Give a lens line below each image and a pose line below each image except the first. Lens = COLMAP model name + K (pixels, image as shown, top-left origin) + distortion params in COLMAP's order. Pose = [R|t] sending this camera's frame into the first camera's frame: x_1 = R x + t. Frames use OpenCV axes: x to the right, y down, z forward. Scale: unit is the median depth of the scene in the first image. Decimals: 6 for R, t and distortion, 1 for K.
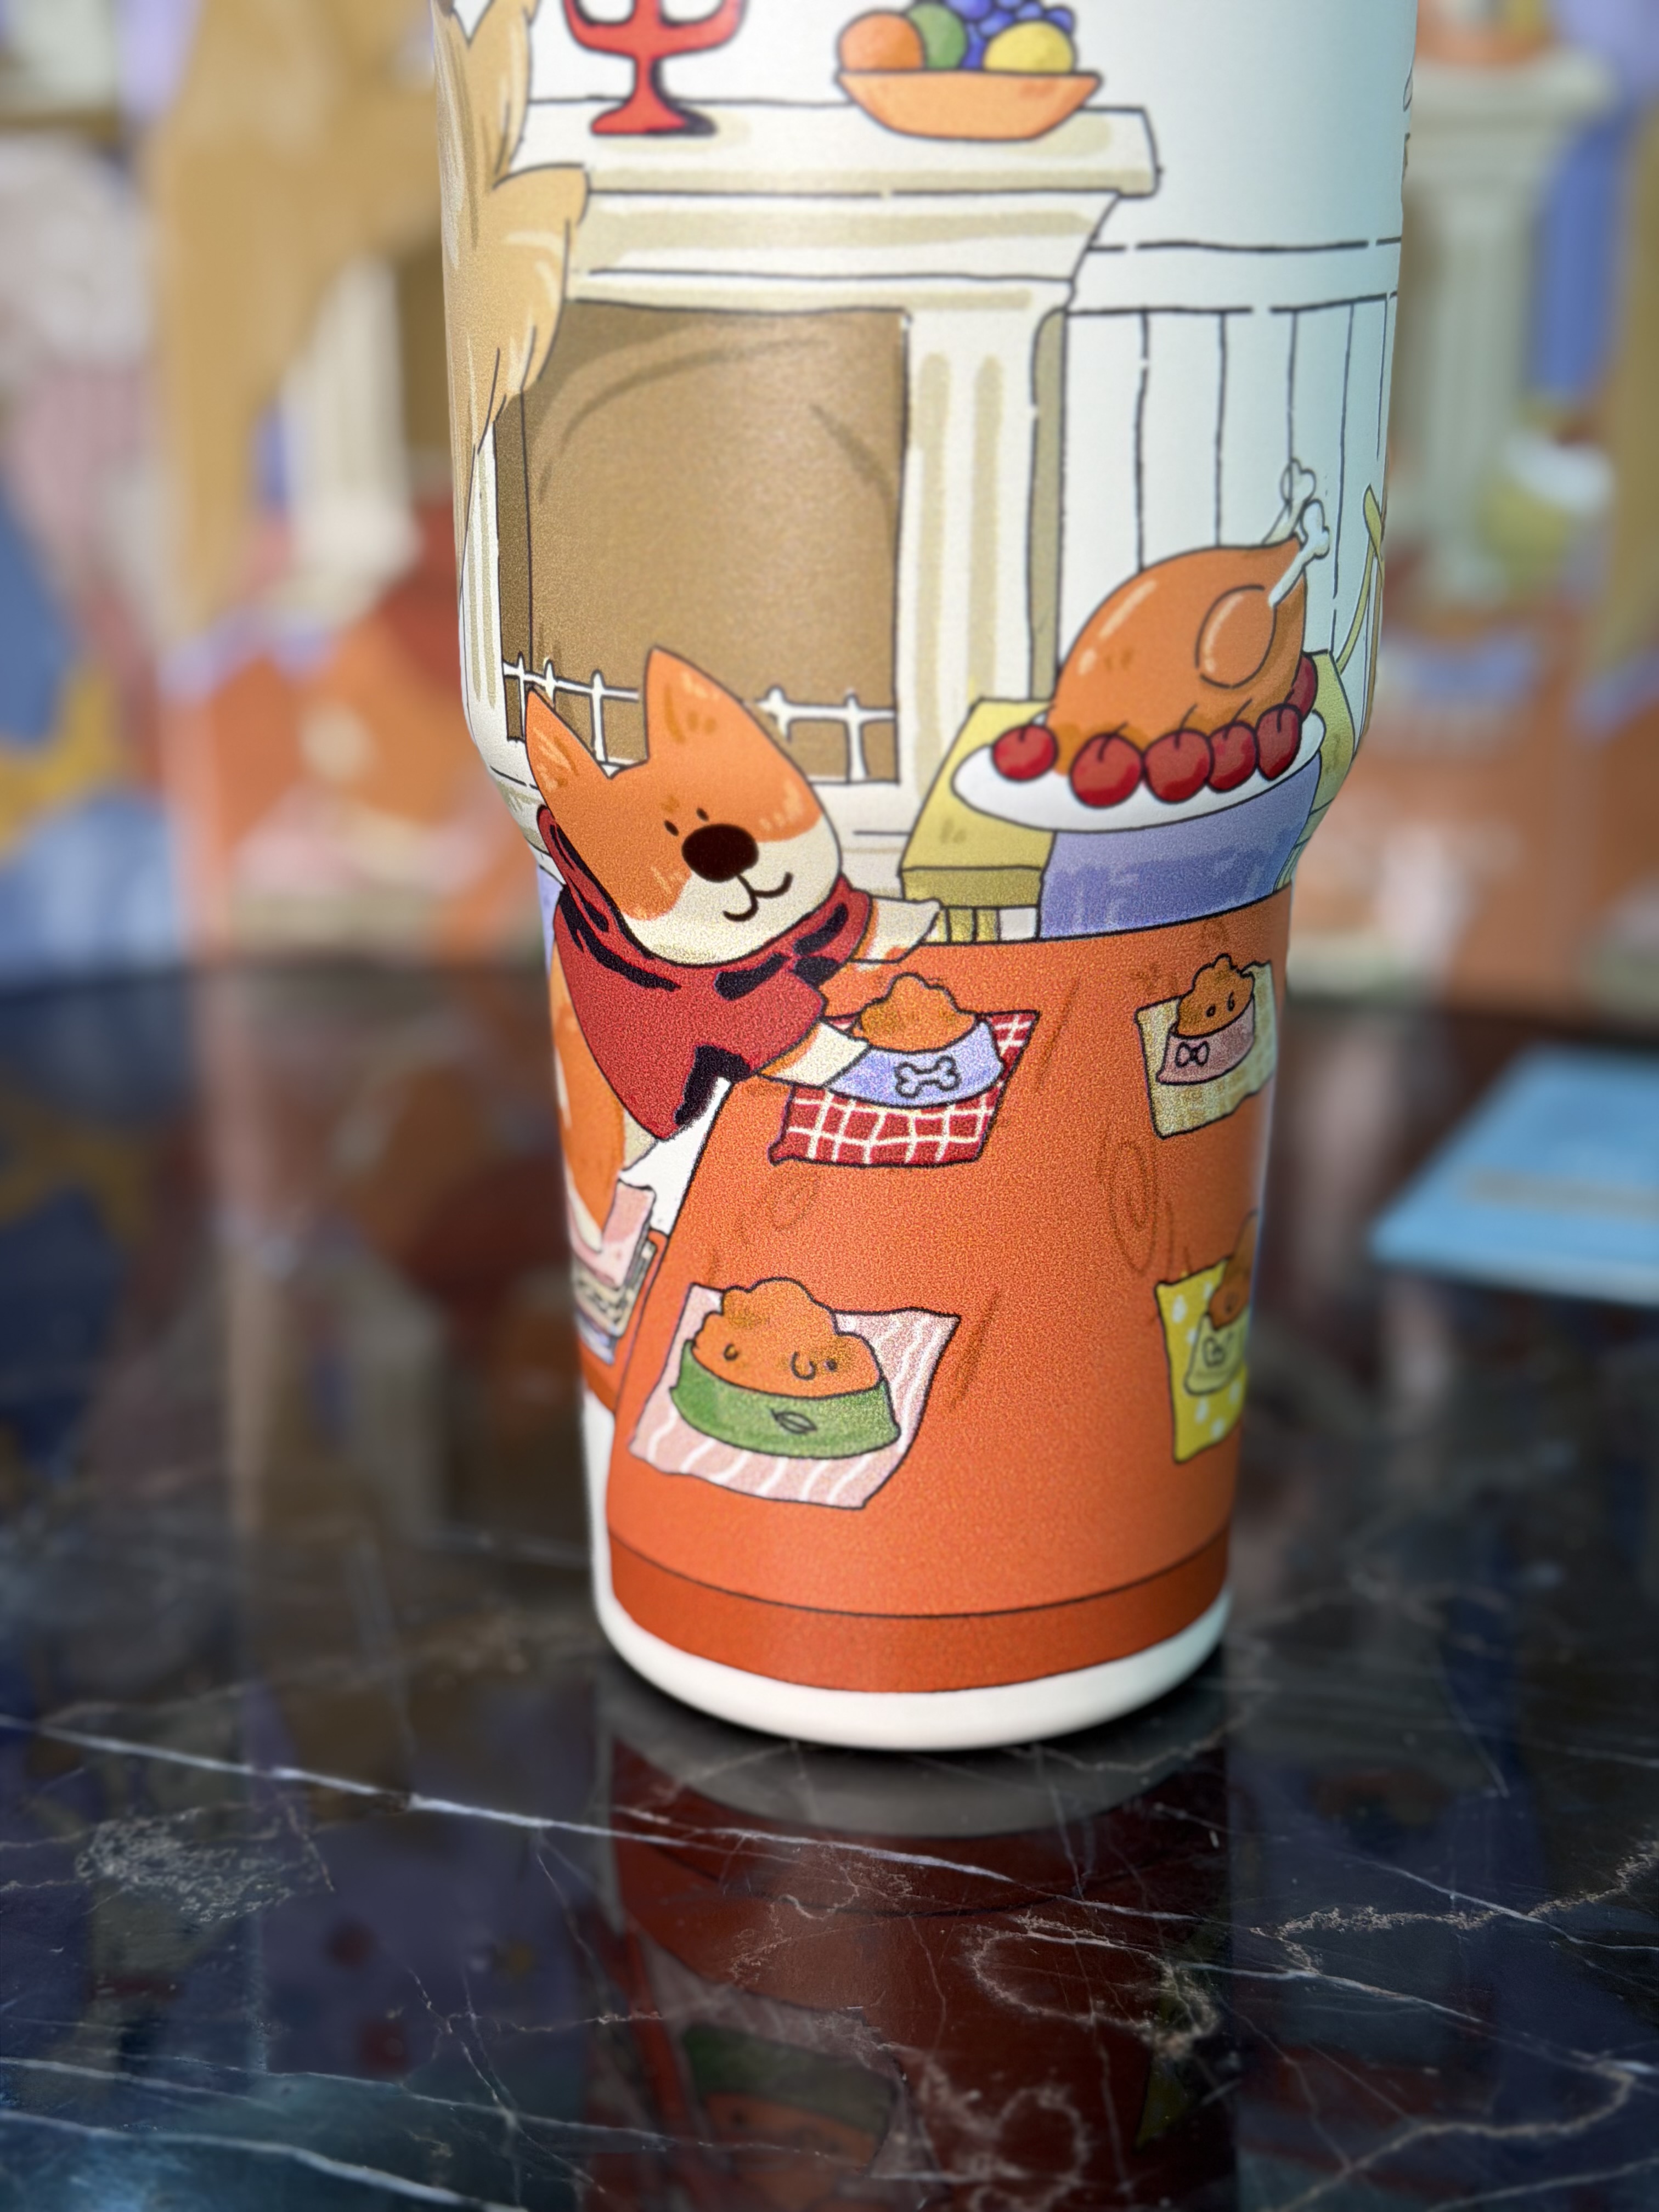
lens RADIAL K [[3136.0, 0, 830.9], [0, 3136.0, 1147.4], [0, 0, 1]] dist [0.115408, -0.066096]
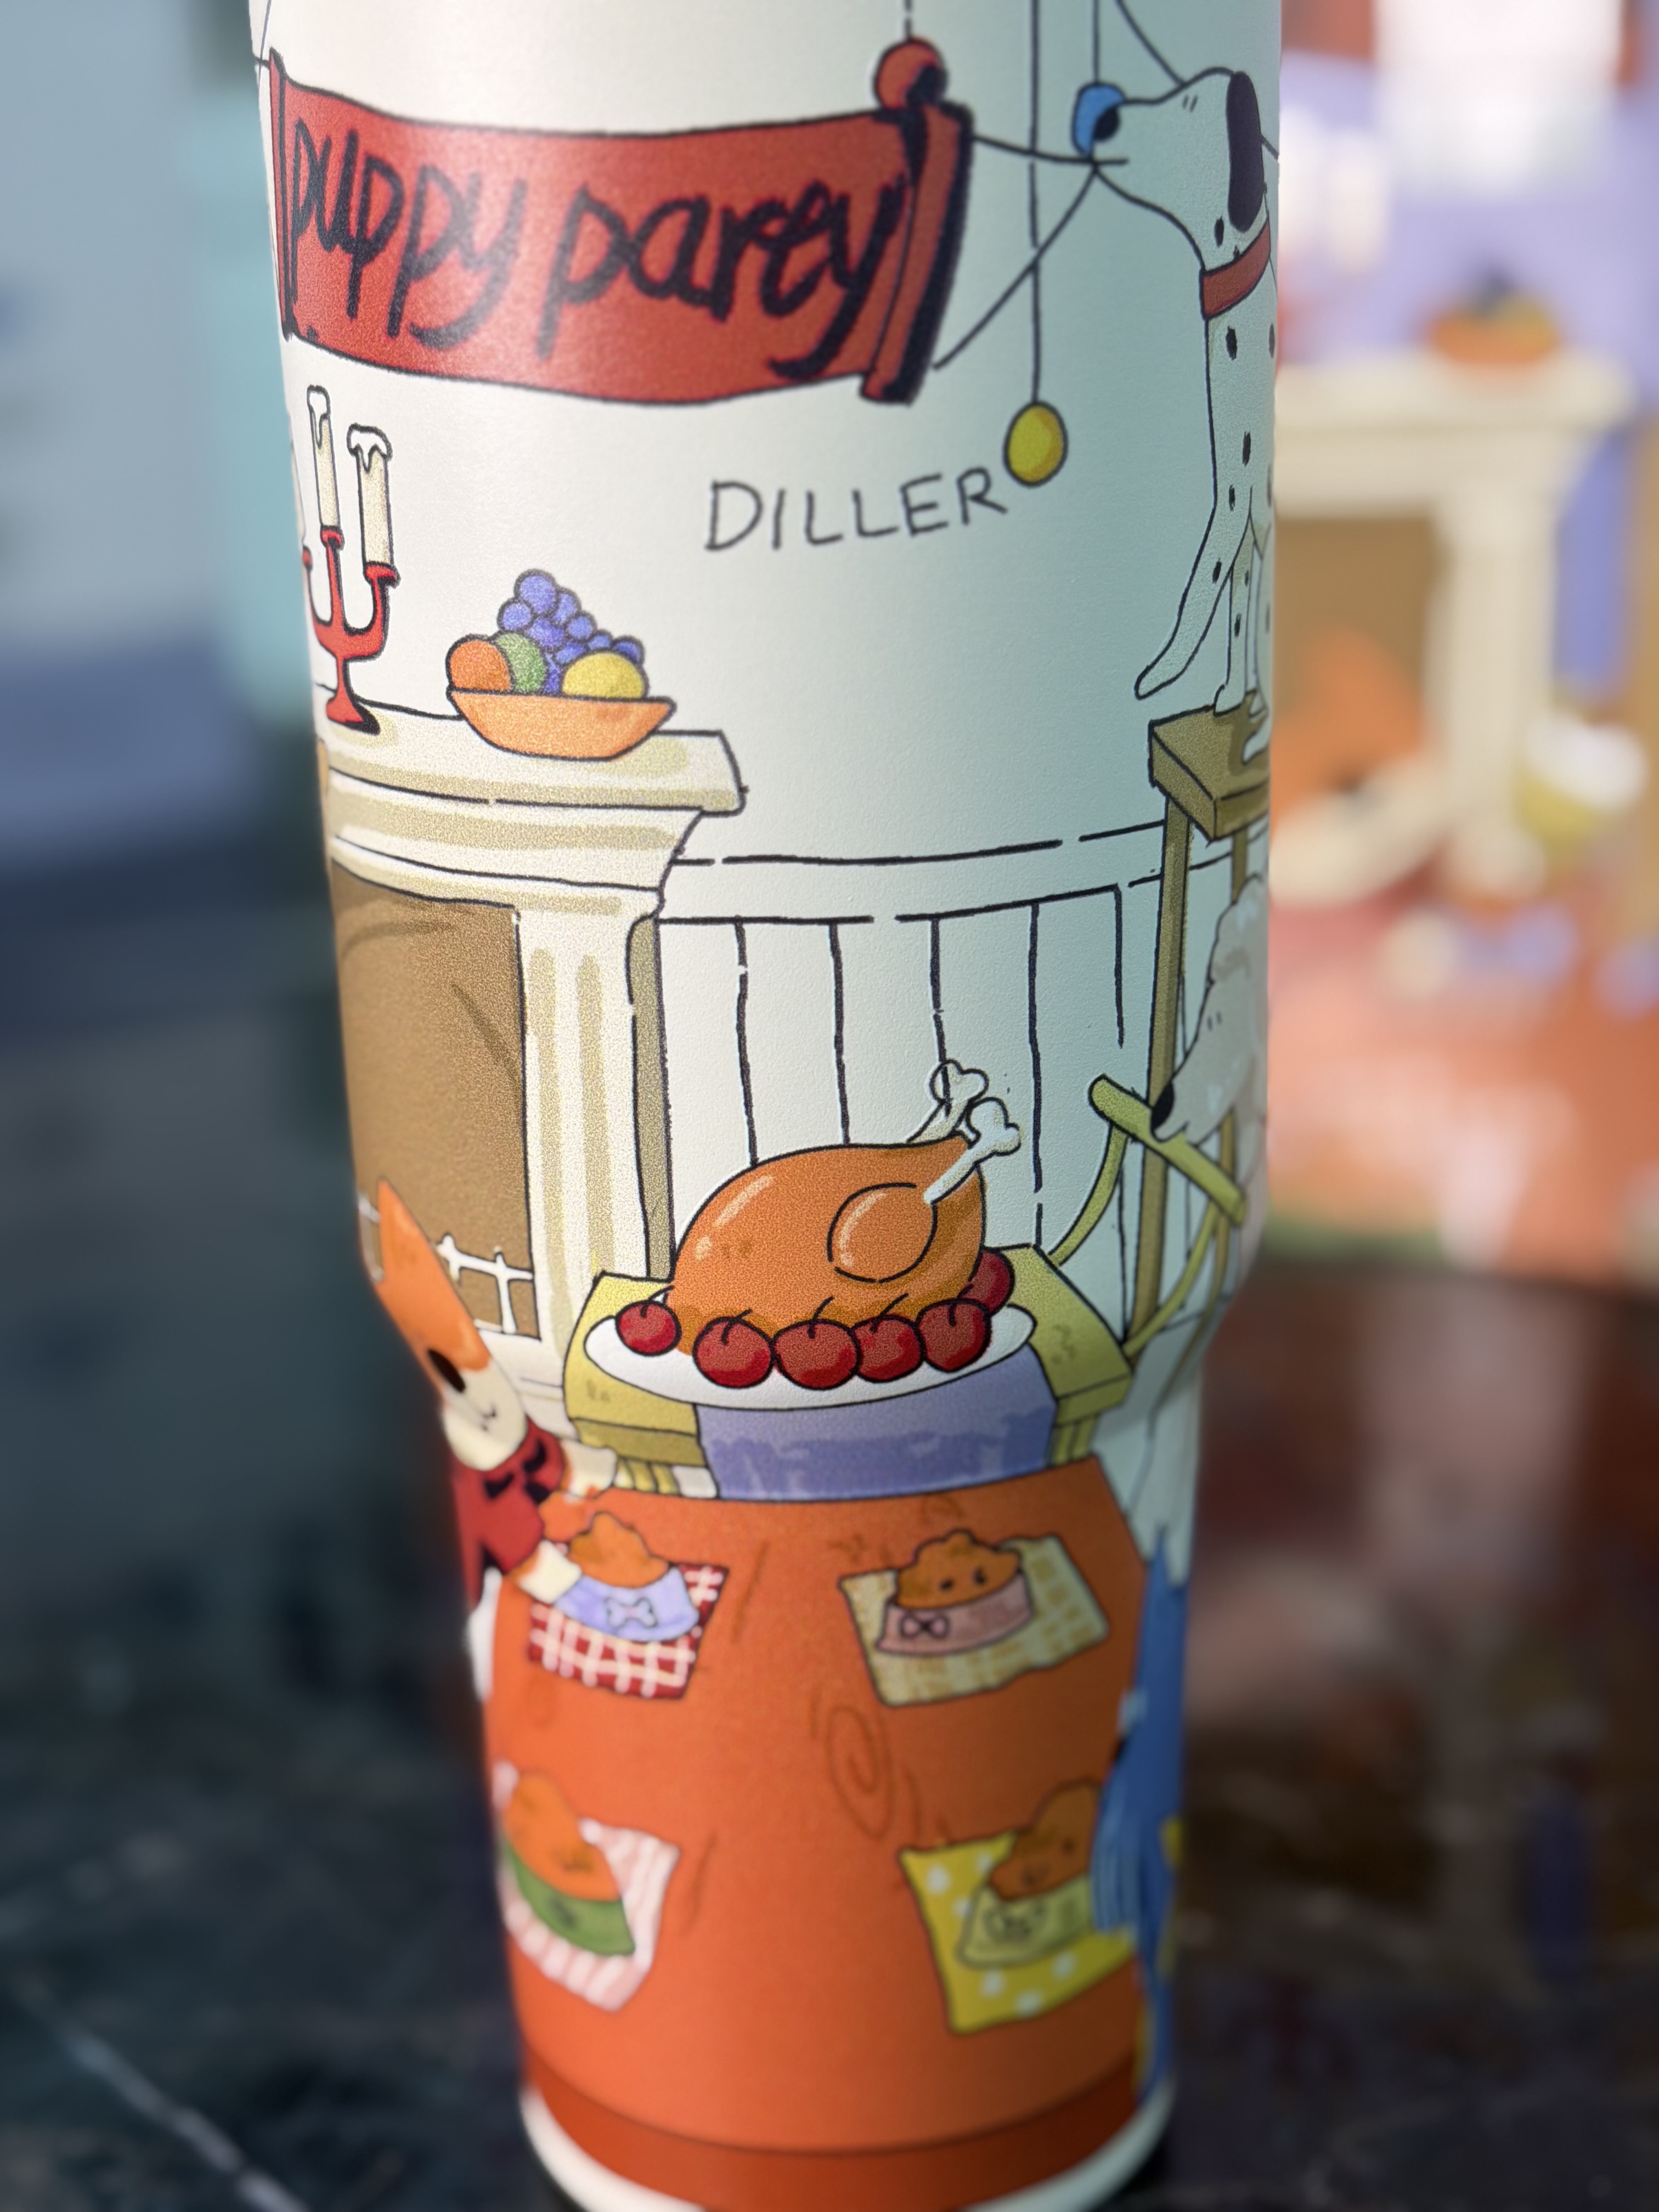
lens RADIAL K [[3164.4, 0, 861.8], [0, 3164.4, 1140.4], [0, 0, 1]] dist [0.138948, -0.159047]
pose [[0.880336, 0.106994, -0.462126, 0.568690], [-0.115242, 0.993283, 0.010438, -0.198402], [0.460139, 0.044067, 0.886753, 0.126445]]
